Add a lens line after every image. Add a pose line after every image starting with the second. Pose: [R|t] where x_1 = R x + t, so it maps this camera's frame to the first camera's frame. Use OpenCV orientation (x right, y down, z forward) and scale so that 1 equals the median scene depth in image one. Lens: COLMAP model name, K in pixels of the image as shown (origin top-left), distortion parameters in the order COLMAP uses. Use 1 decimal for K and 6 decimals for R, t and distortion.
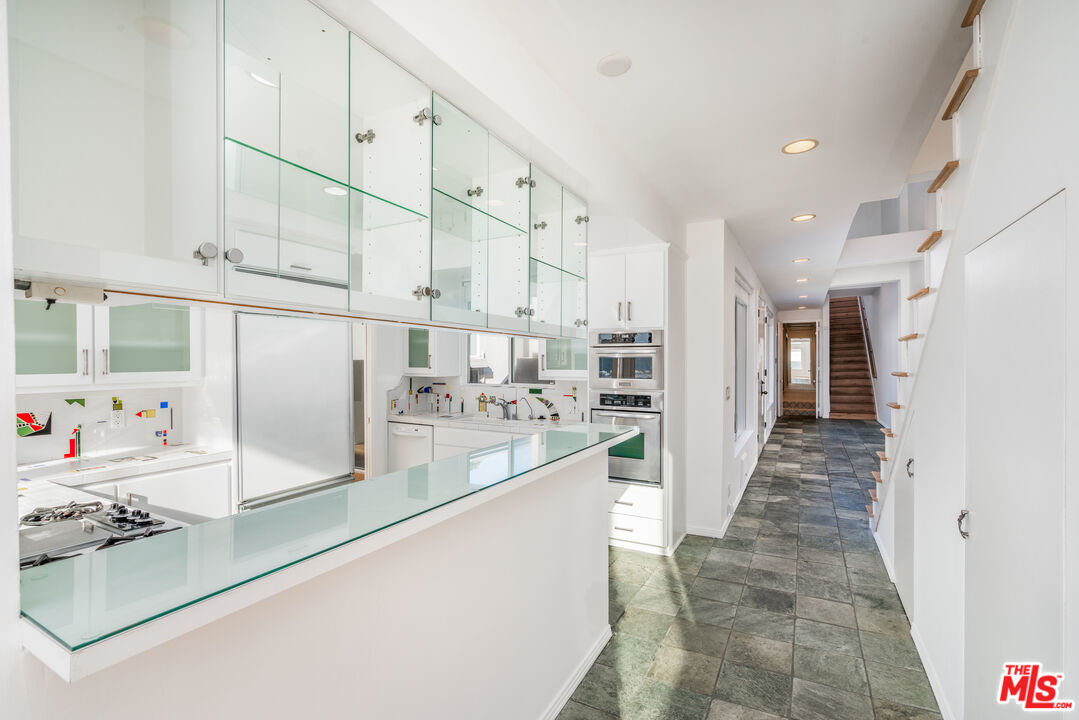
lens RADIAL K [[487.0, 0, 531.7], [0, 487.0, 361.2], [0, 0, 1]] dist [-0.001992, -0.000099]
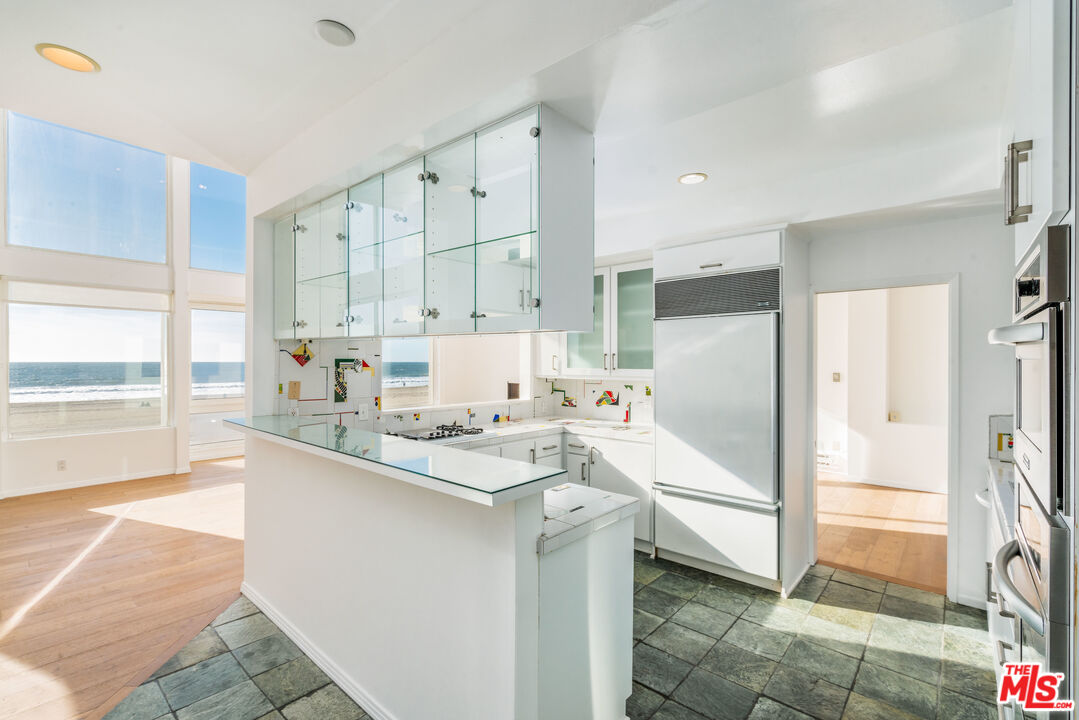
lens RADIAL K [[487.0, 0, 531.6], [0, 487.0, 358.3], [0, 0, 1]] dist [-0.001992, -0.000099]
pose [[-0.216788, -0.006673, -0.976196, 0.662529], [-0.010762, 0.999932, -0.004445, 0.001774], [0.976159, 0.009542, -0.216845, 1.046675]]
